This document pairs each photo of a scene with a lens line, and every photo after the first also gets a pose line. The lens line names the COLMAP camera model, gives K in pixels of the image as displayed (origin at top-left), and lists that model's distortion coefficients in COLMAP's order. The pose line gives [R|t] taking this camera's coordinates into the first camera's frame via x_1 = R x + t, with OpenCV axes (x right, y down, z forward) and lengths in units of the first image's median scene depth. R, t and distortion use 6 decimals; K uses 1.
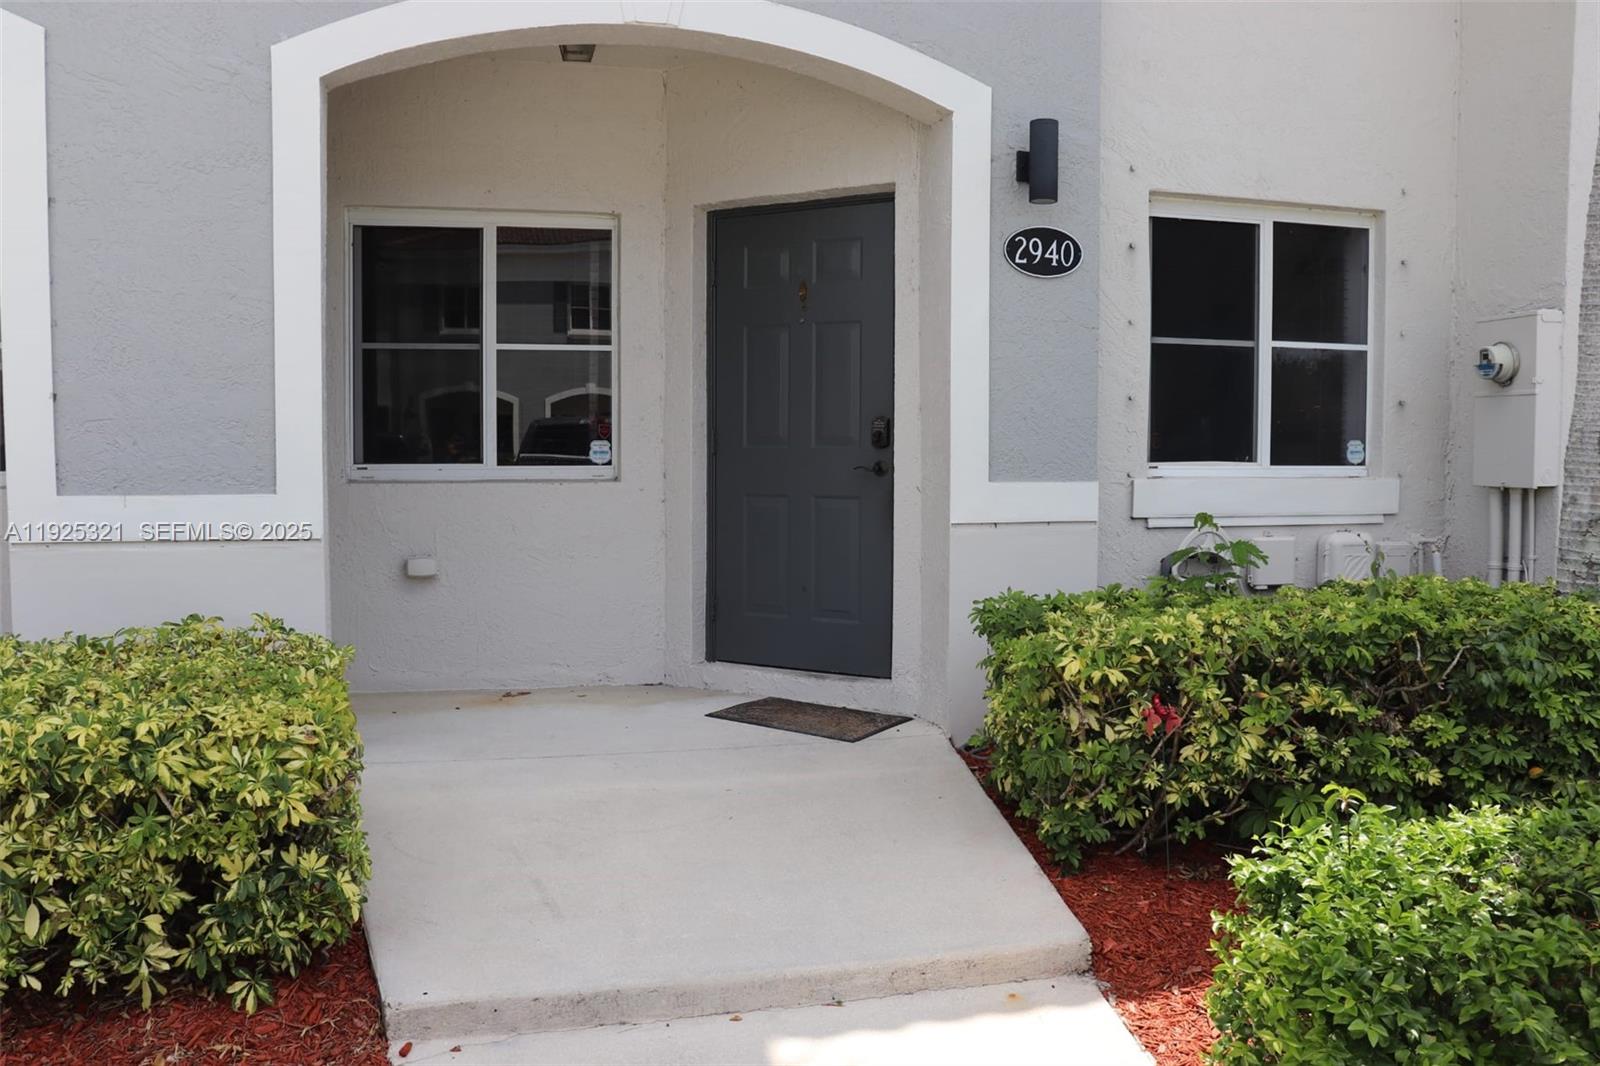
lens RADIAL K [[1359.8, 0, 794.6], [0, 1359.8, 541.4], [0, 0, 1]] dist [-0.146354, 0.067661]
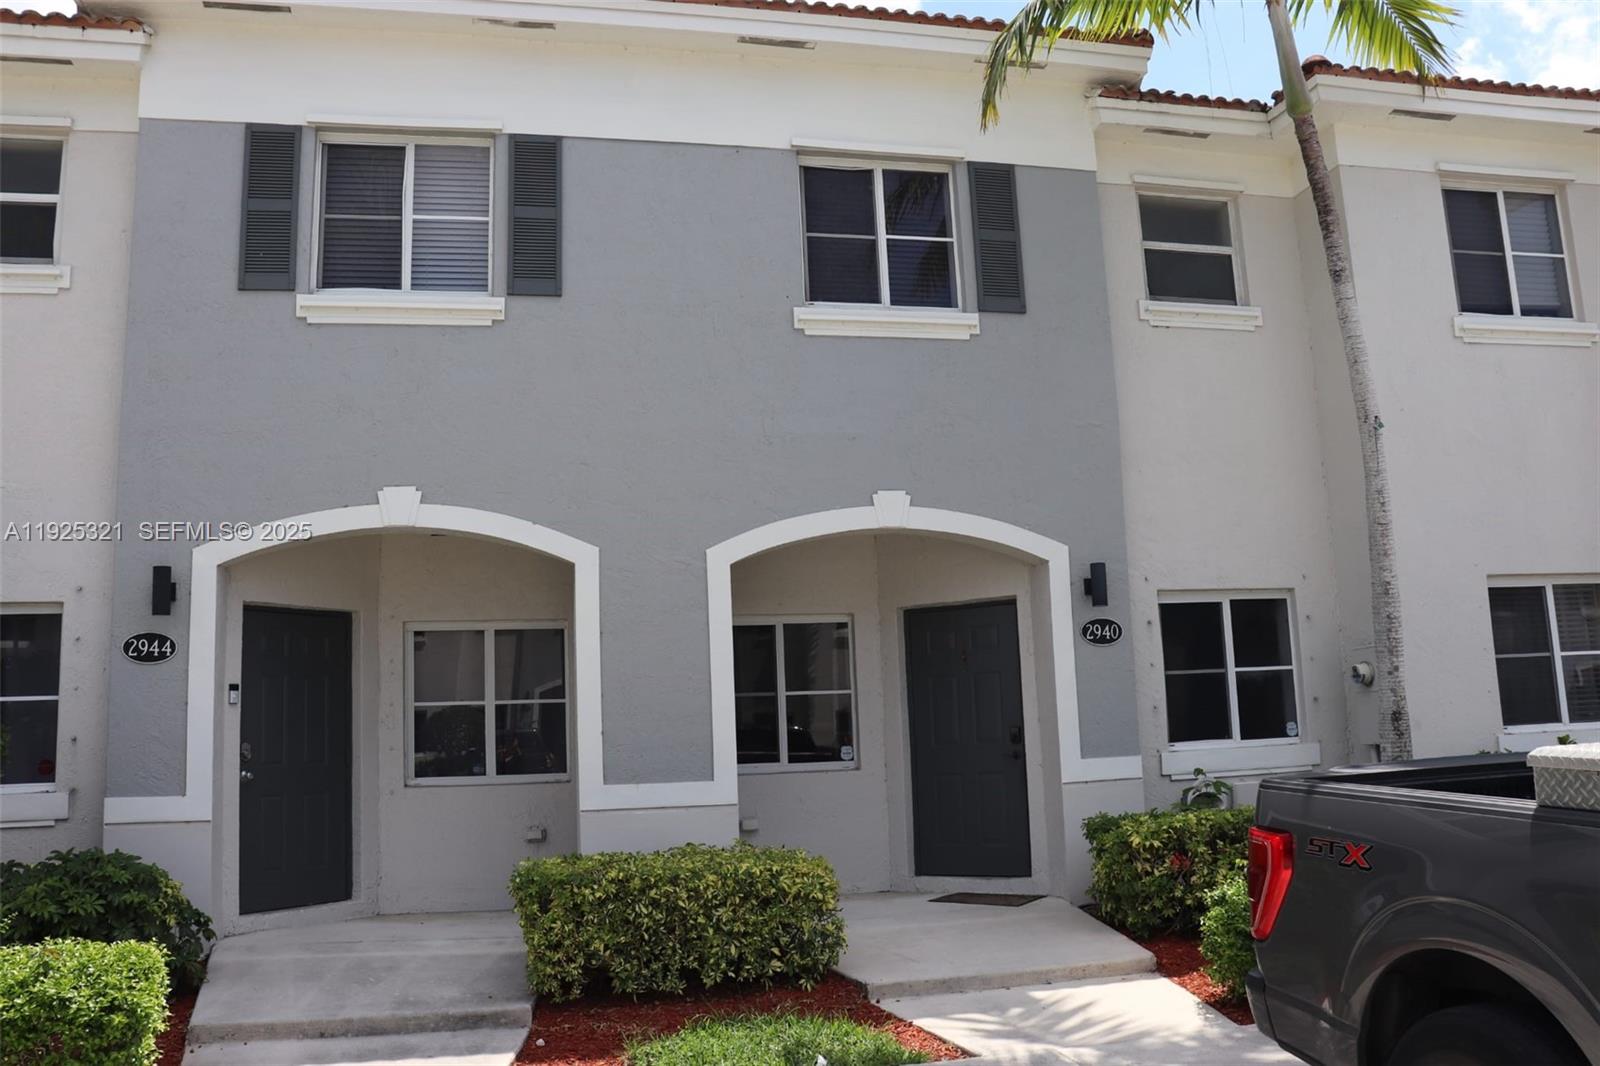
lens RADIAL K [[1359.8, 0, 806.7], [0, 1359.8, 530.3], [0, 0, 1]] dist [-0.146354, 0.067661]
pose [[0.998924, -0.044743, -0.012185, -0.195957], [0.040902, 0.973932, -0.223120, 0.047311], [0.021851, 0.222382, 0.974715, -0.868997]]
